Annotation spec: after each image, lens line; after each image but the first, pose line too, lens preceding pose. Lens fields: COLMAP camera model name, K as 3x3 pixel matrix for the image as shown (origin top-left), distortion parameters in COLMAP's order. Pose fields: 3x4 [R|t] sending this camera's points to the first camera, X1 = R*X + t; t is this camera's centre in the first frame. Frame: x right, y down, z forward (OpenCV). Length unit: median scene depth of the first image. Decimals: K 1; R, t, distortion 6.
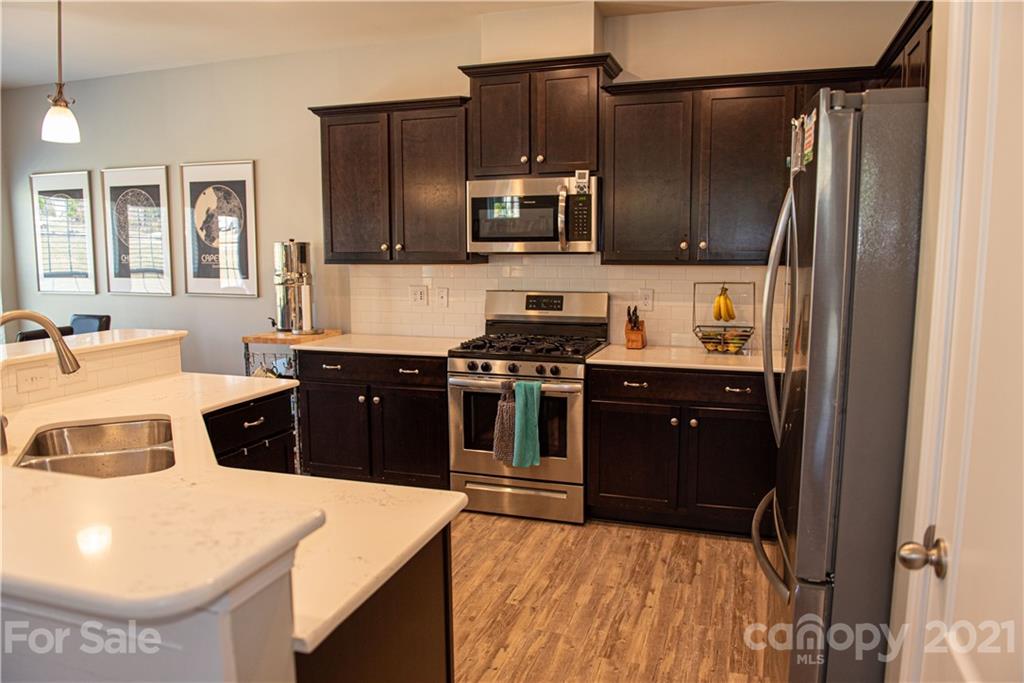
lens RADIAL K [[717.6, 0, 515.3], [0, 717.6, 344.6], [0, 0, 1]] dist [-0.022546, -0.029511]
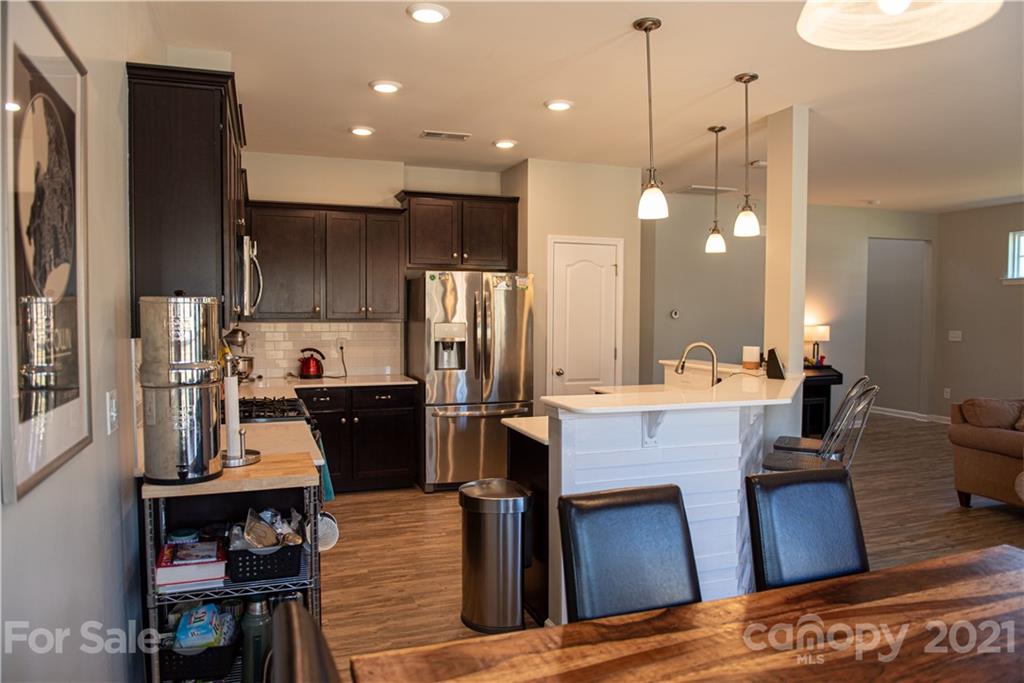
lens RADIAL K [[717.6, 0, 519.4], [0, 717.6, 346.0], [0, 0, 1]] dist [-0.022546, -0.029511]
pose [[-0.628436, -0.034629, 0.777090, -0.843016], [0.106514, 0.985767, 0.130067, -0.149821], [-0.770534, 0.164510, -0.615803, 1.132034]]
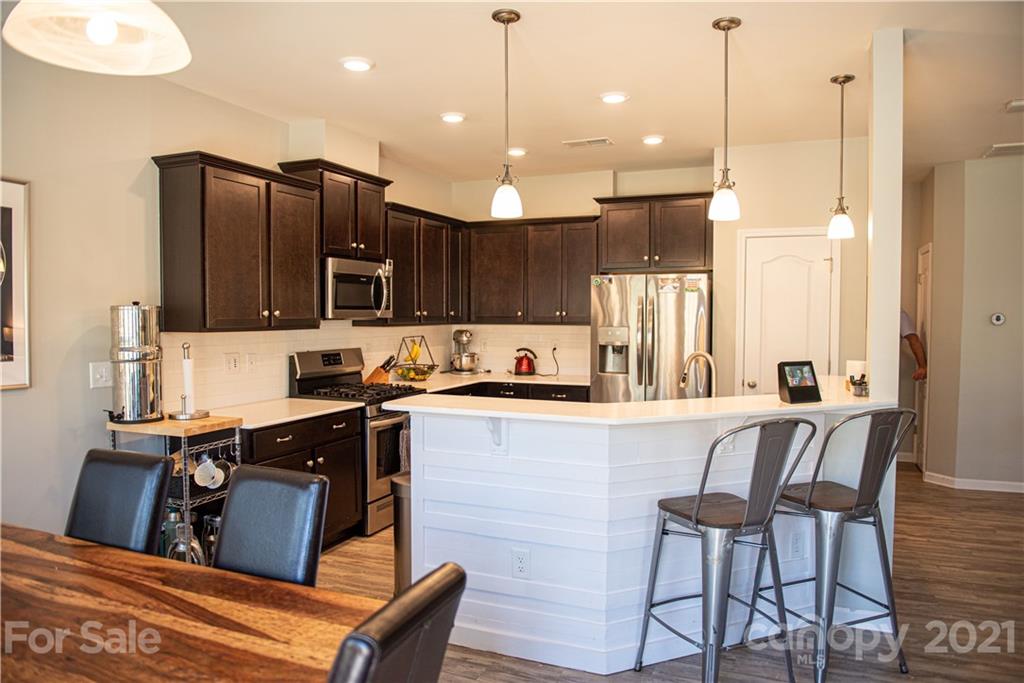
lens RADIAL K [[717.6, 0, 512.3], [0, 717.6, 342.5], [0, 0, 1]] dist [-0.022546, -0.029511]
pose [[0.088629, -0.032941, 0.995520, -1.044980], [0.133578, 0.990818, 0.020894, -0.066419], [-0.987067, 0.131128, 0.092216, 0.539694]]
